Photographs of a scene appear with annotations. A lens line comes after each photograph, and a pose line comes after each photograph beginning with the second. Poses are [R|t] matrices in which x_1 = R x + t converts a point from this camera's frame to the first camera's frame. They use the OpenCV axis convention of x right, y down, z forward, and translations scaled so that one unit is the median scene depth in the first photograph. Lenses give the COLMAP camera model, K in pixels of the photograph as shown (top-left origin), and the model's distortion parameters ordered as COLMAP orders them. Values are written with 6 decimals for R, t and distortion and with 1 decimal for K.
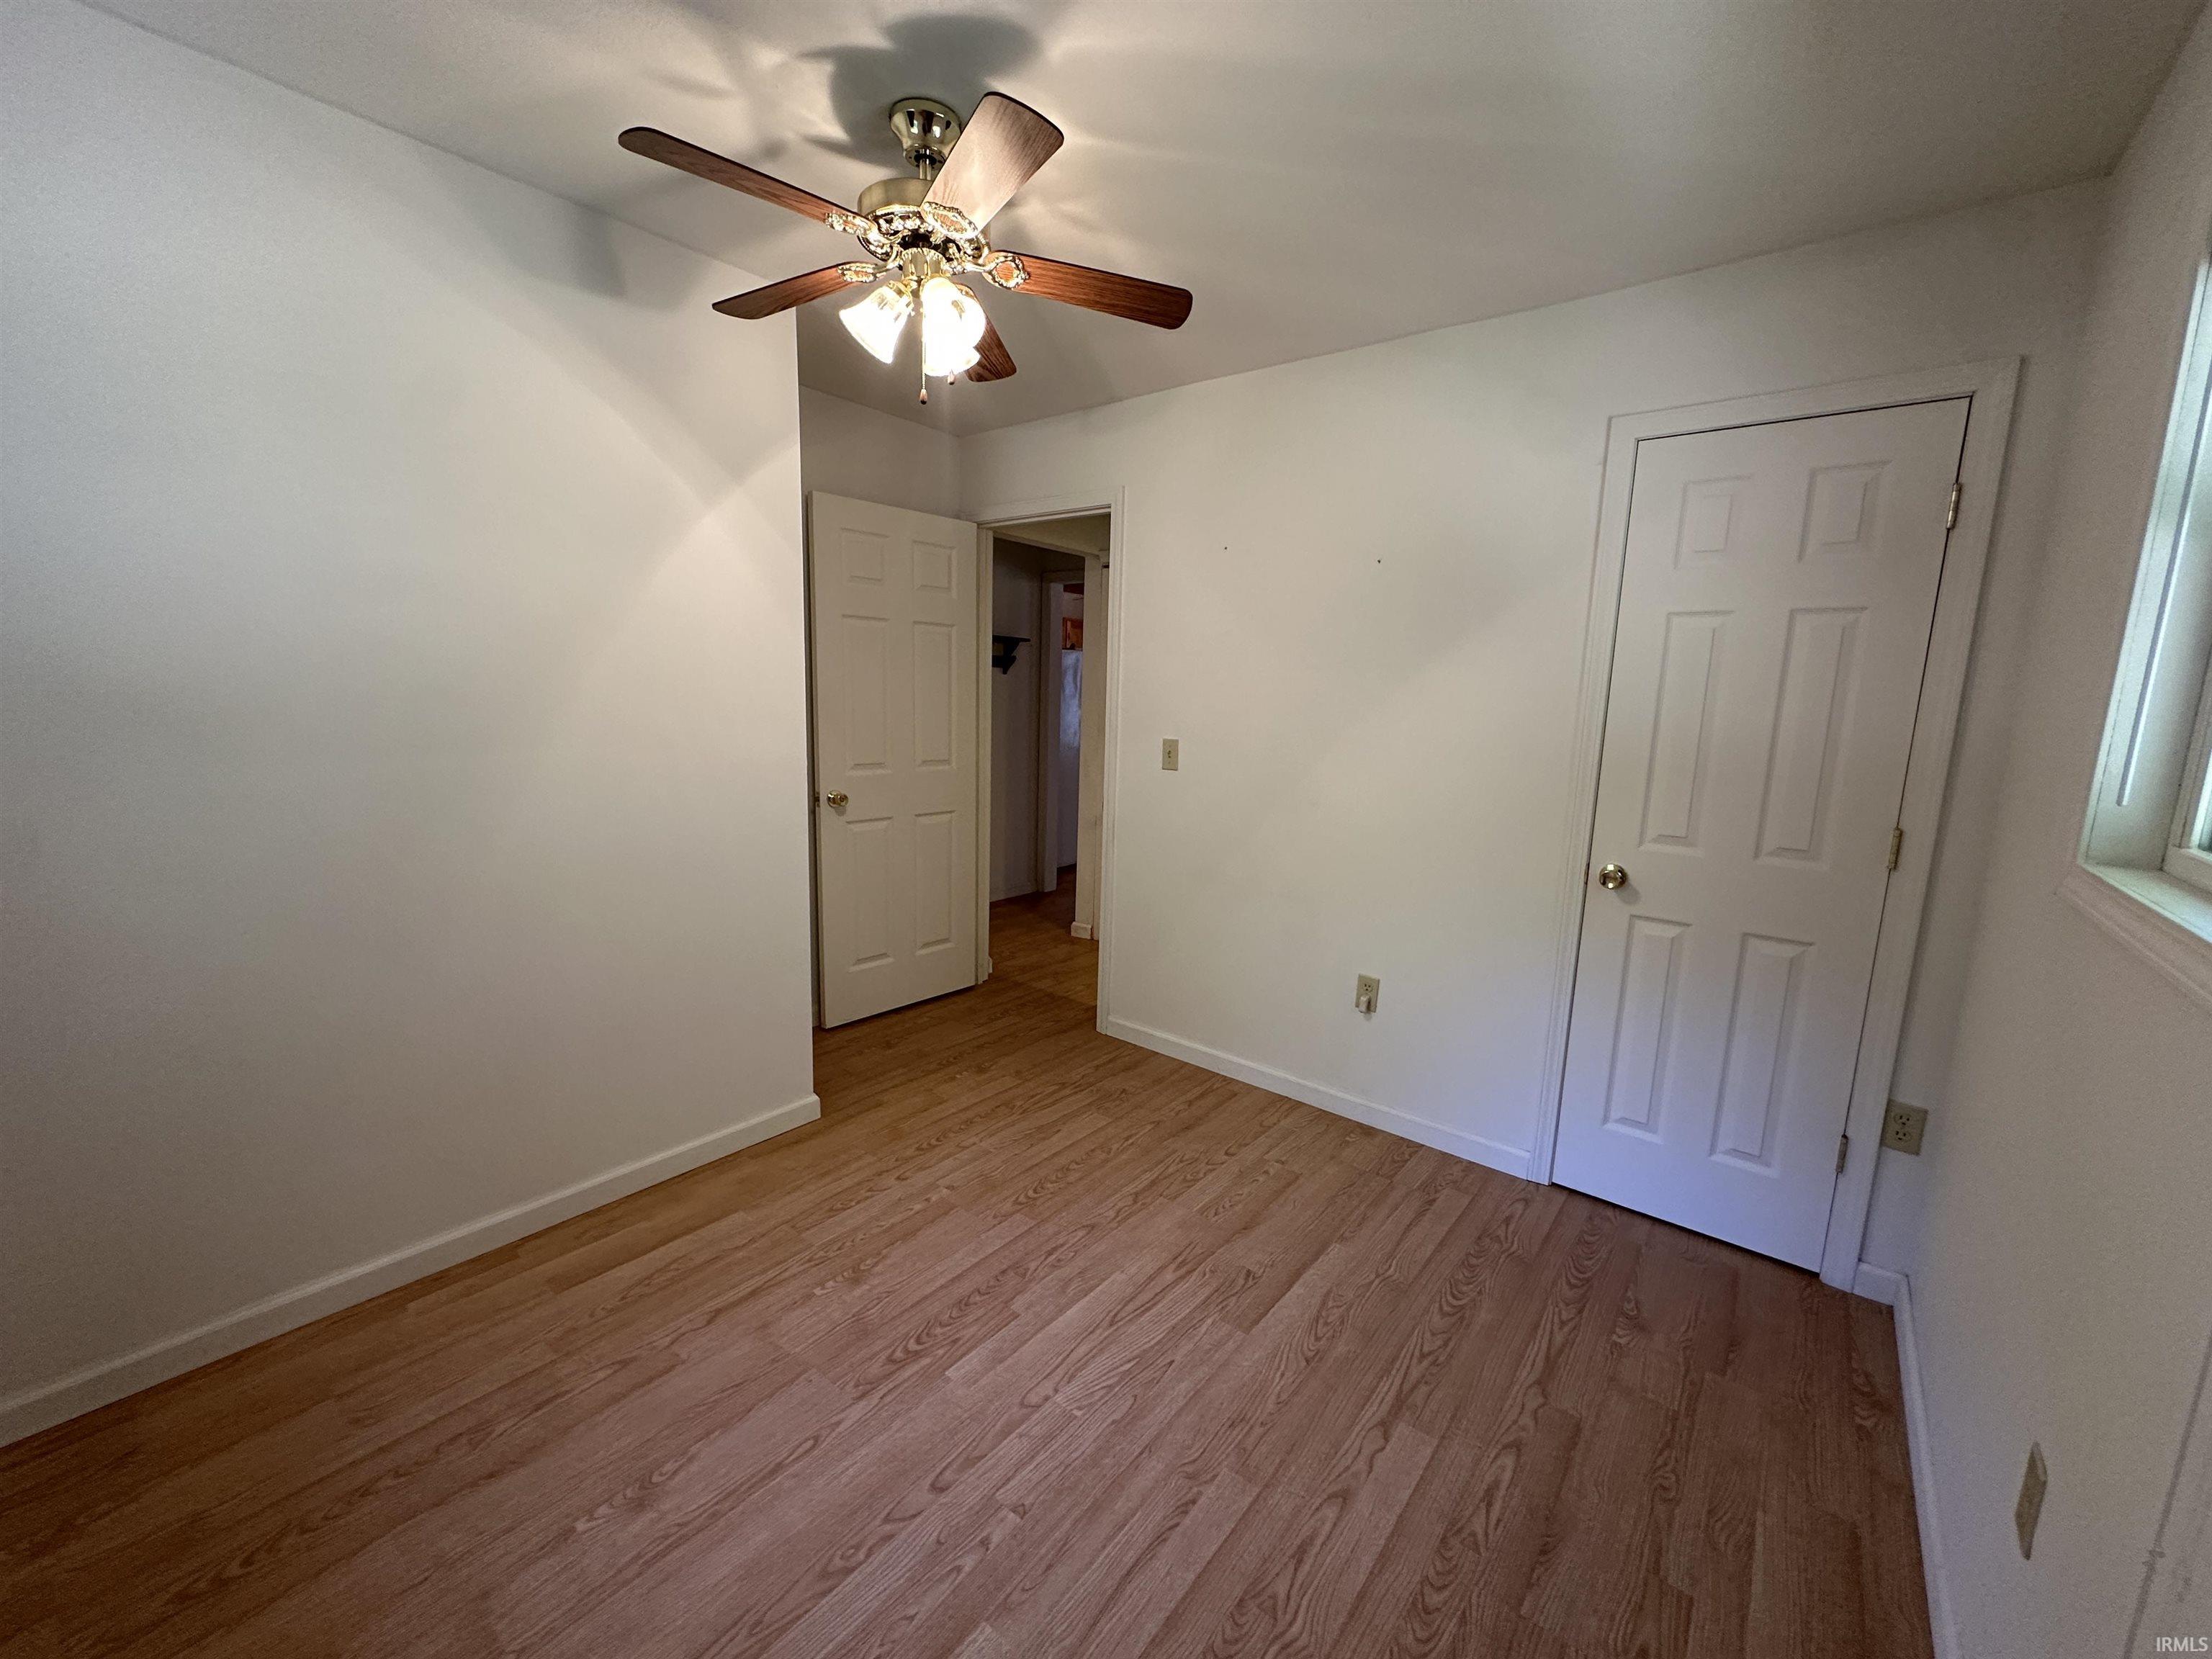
lens RADIAL K [[878.6, 0, 1105.0], [0, 878.6, 835.4], [0, 0, 1]] dist [-0.002691, 0.000234]
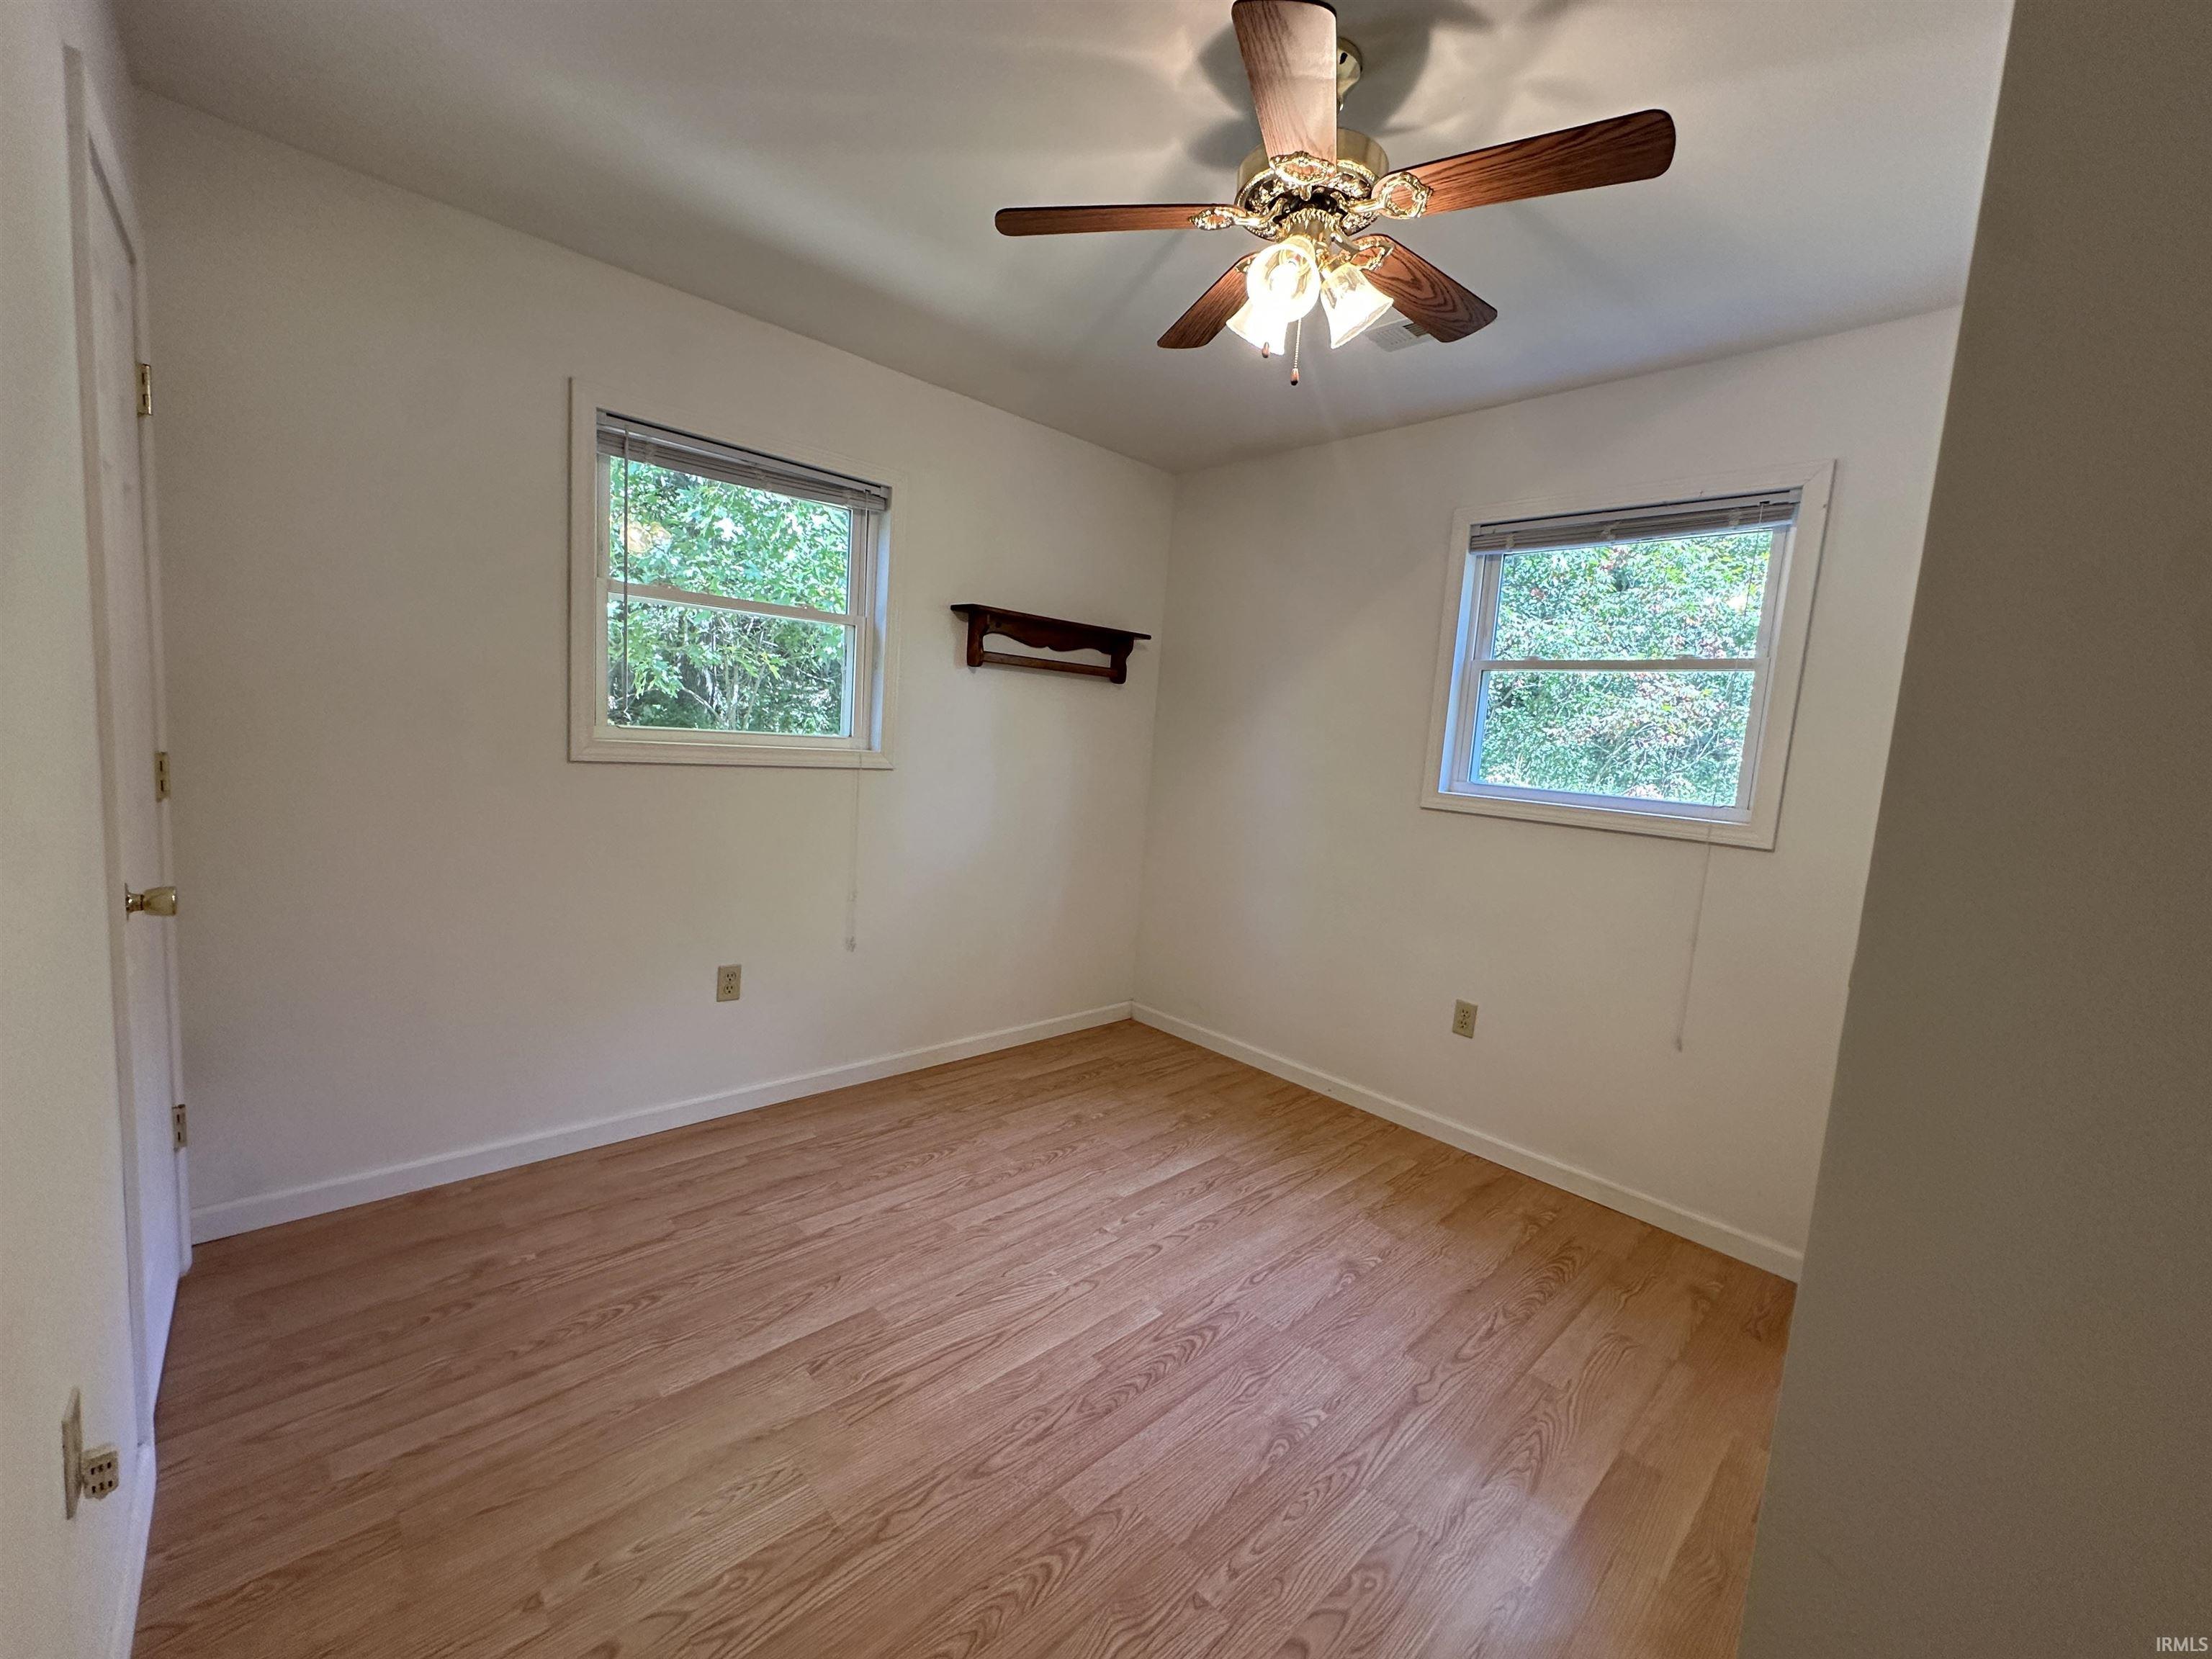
lens RADIAL K [[878.6, 0, 1105.0], [0, 878.6, 835.4], [0, 0, 1]] dist [-0.002691, 0.000234]
pose [[-0.985227, -0.119324, 0.122842, -0.170257], [-0.080278, 0.955401, 0.284190, -0.276395], [-0.151274, 0.270130, -0.950866, 1.864958]]
